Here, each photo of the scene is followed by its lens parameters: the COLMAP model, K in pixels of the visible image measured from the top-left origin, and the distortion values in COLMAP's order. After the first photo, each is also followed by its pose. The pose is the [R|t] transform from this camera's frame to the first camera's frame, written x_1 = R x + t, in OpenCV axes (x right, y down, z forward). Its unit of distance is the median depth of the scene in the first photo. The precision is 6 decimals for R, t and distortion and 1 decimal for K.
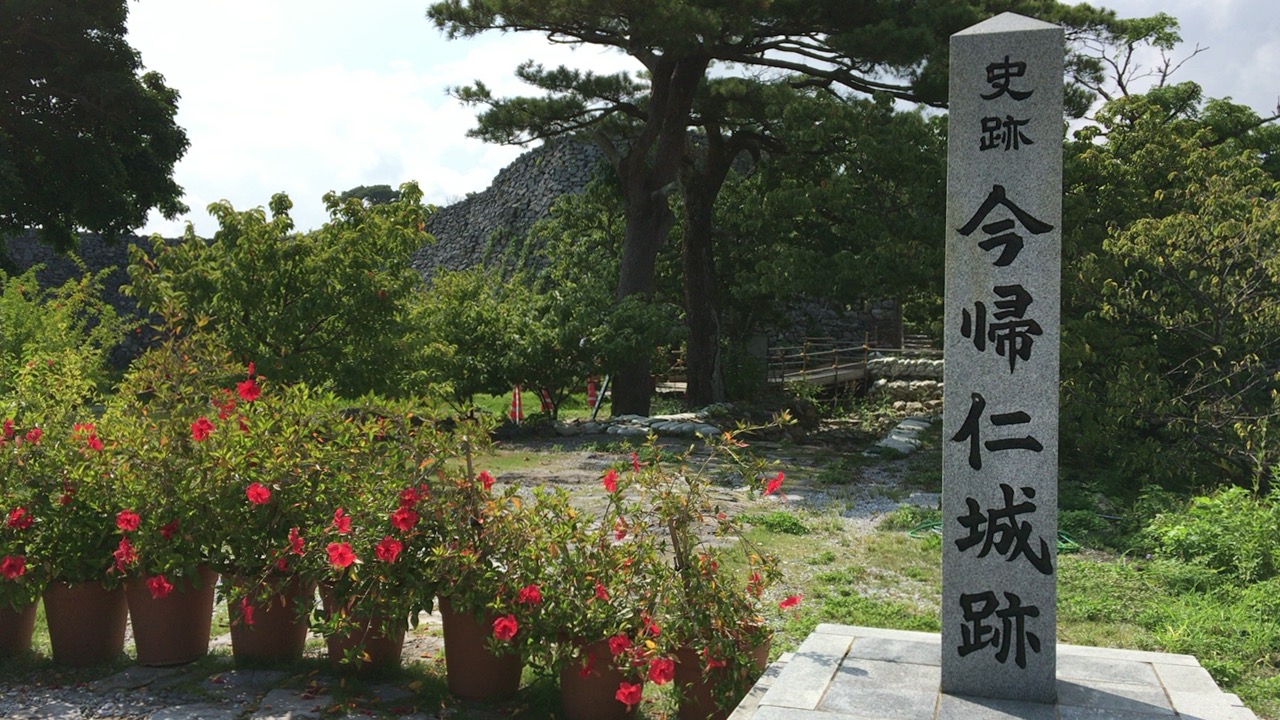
lens RADIAL K [[1159.4, 0, 631.3], [0, 1159.4, 350.2], [0, 0, 1]] dist [0.076420, 0.000000]
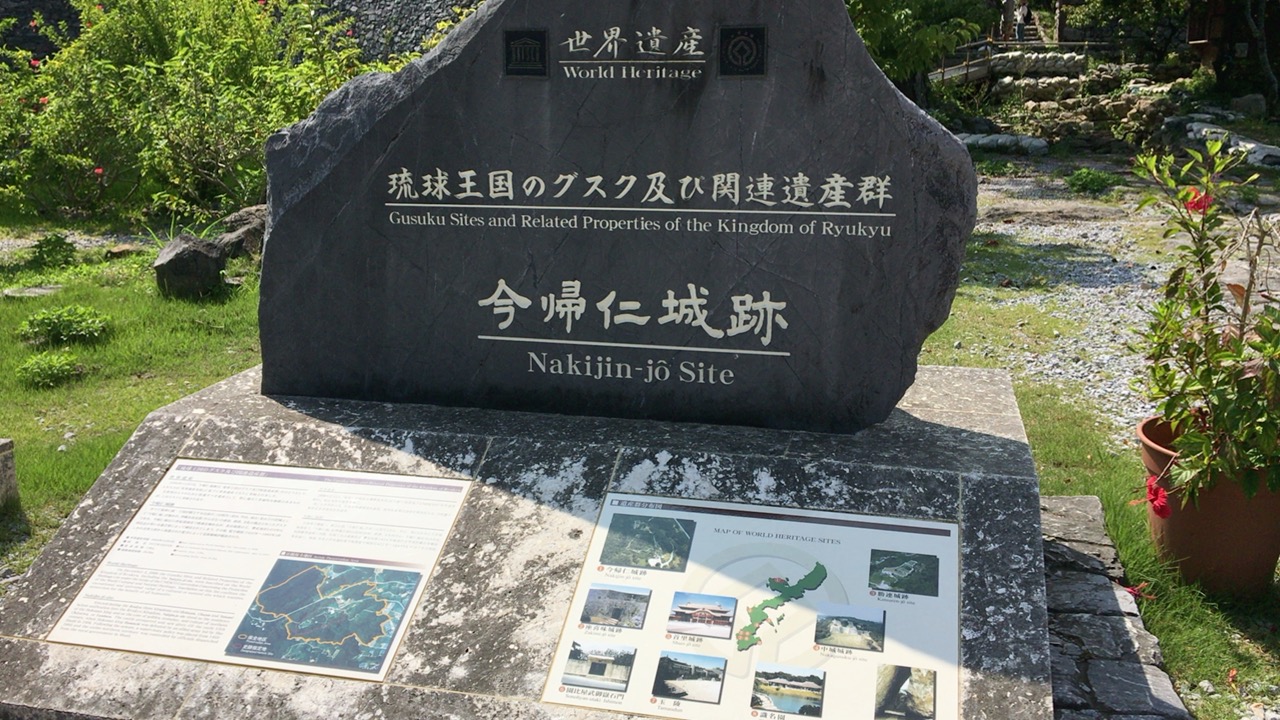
lens RADIAL K [[1159.4, 0, 641.6], [0, 1159.4, 351.5], [0, 0, 1]] dist [0.076420, 0.000000]
pose [[0.997577, -0.034390, 0.060471, -1.463644], [0.018333, 0.968499, 0.248343, -0.002897], [-0.067107, -0.246633, 0.966783, 0.831820]]
